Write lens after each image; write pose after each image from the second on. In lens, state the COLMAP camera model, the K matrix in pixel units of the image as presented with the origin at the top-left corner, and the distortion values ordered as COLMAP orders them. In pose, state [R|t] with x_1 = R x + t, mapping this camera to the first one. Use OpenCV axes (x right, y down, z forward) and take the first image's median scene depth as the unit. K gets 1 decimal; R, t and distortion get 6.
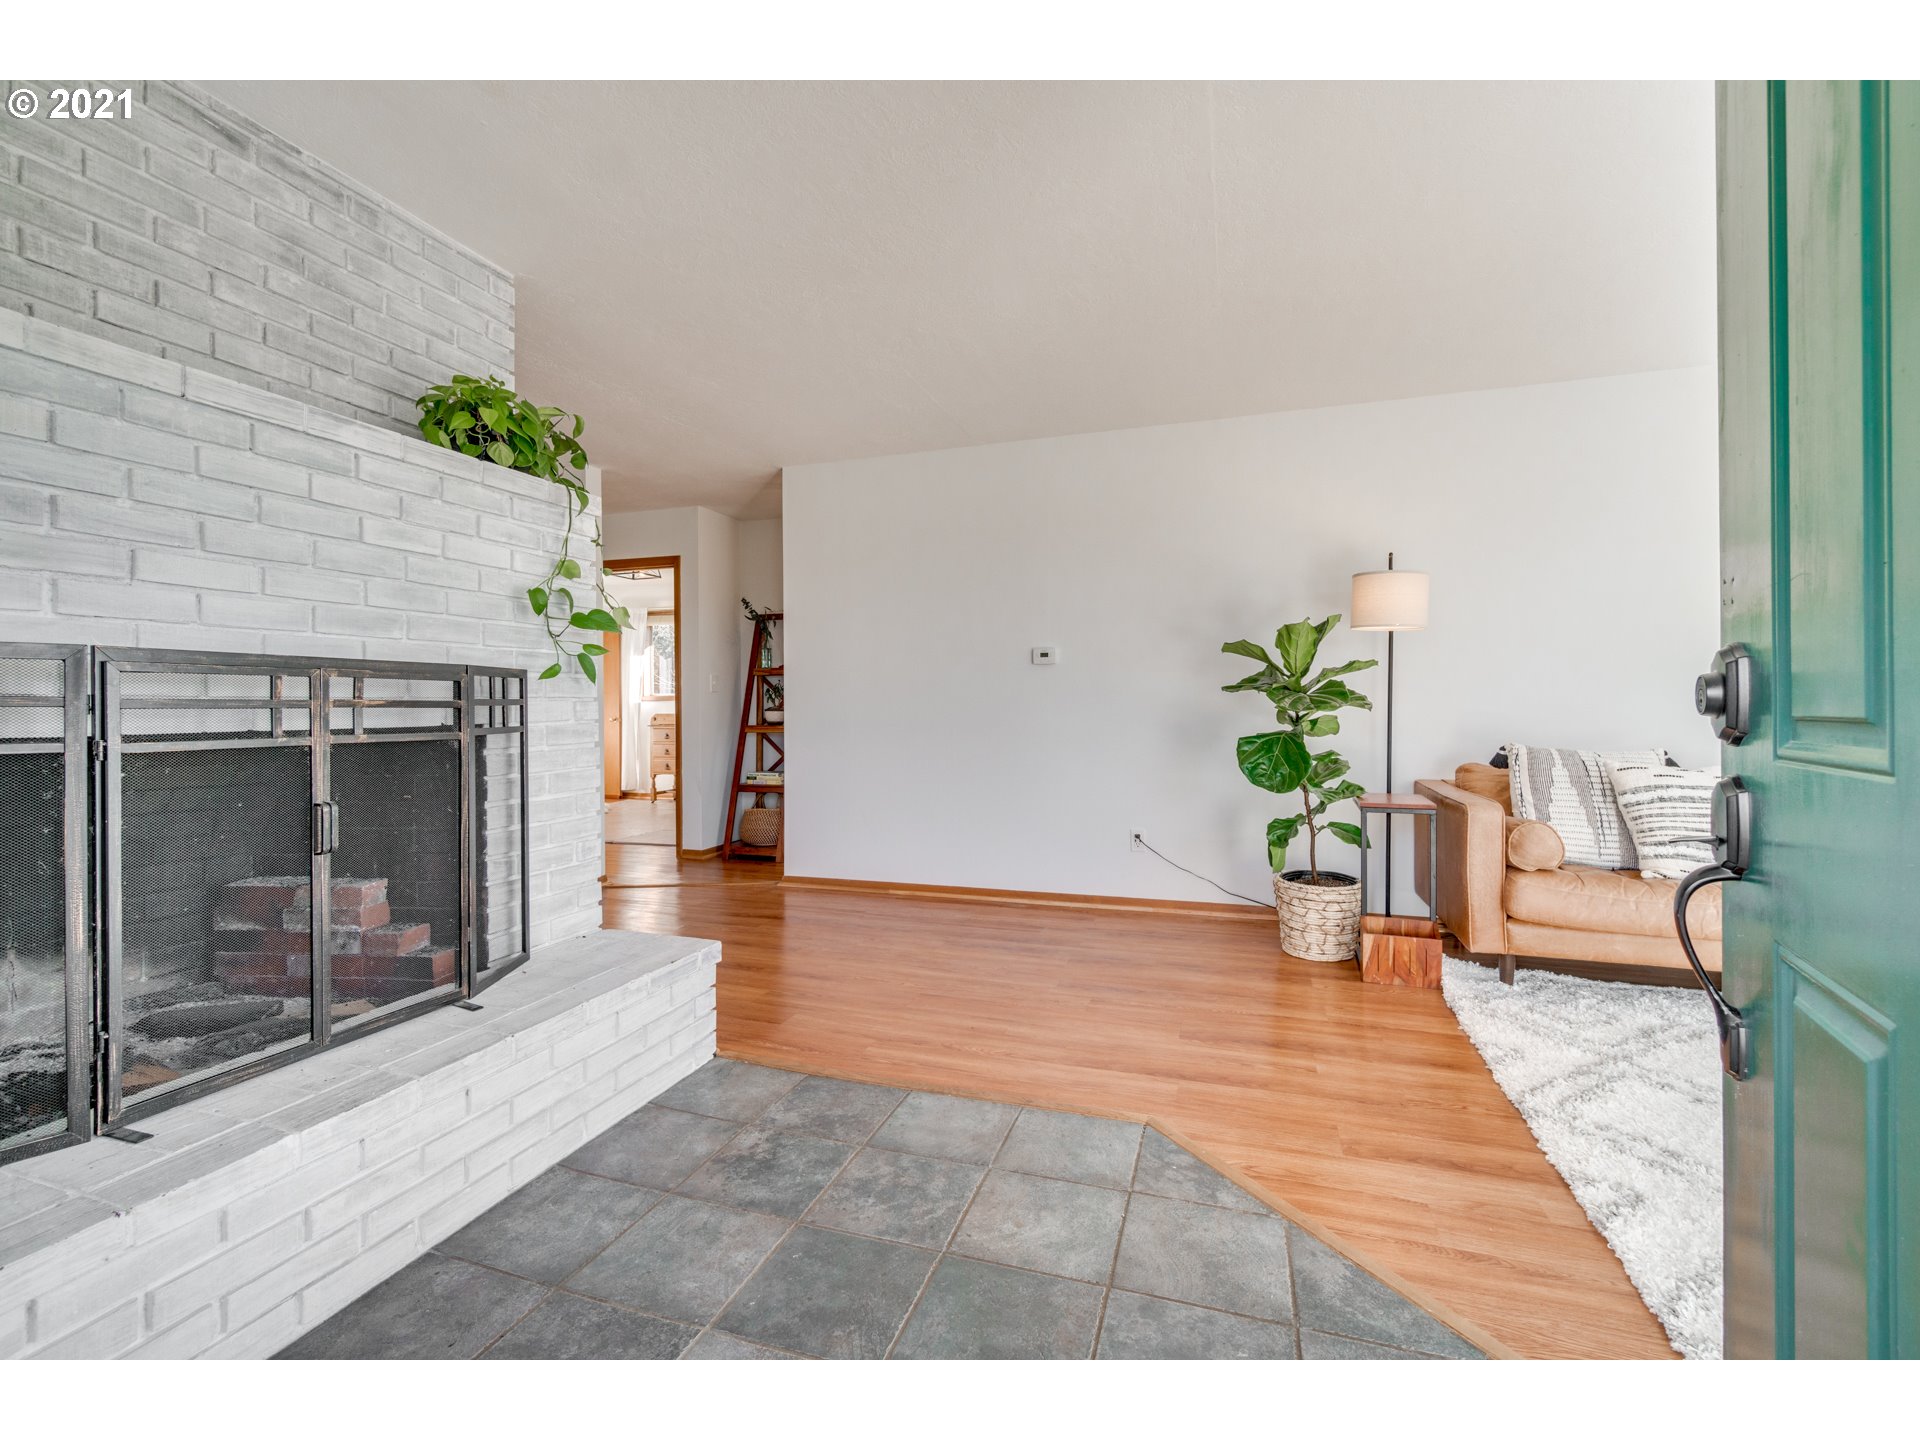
lens RADIAL K [[837.7, 0, 954.2], [0, 837.7, 709.7], [0, 0, 1]] dist [-0.001698, -0.000693]
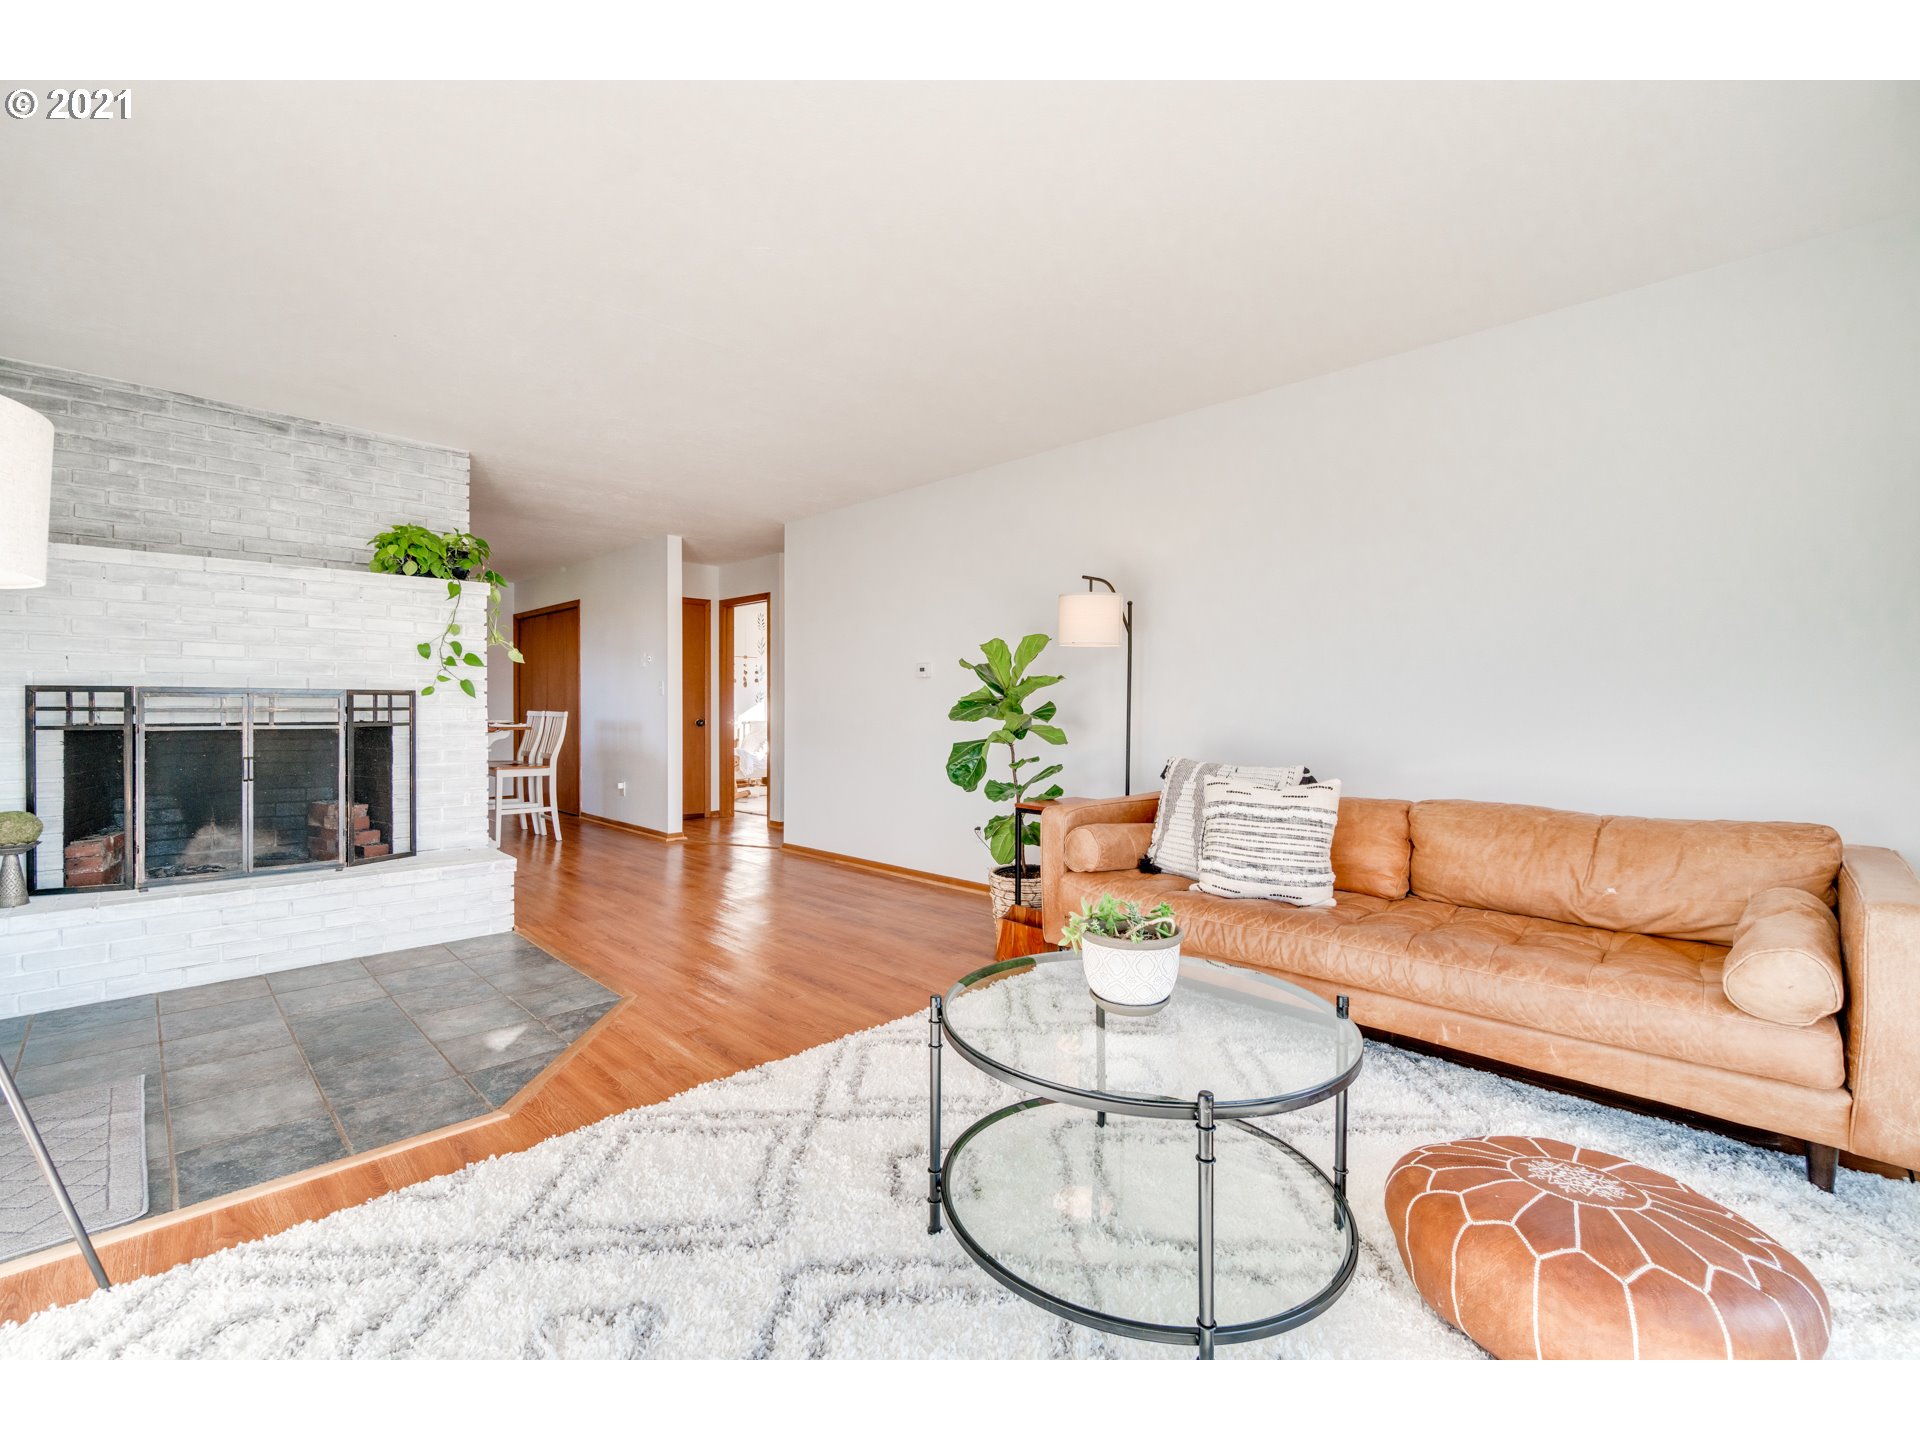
lens RADIAL K [[837.7, 0, 954.2], [0, 837.7, 709.7], [0, 0, 1]] dist [-0.001698, -0.000693]
pose [[0.892432, 0.011035, -0.451046, 1.457191], [-0.010505, 0.999938, 0.003677, -0.028804], [0.451059, 0.001457, 0.892493, -0.063978]]
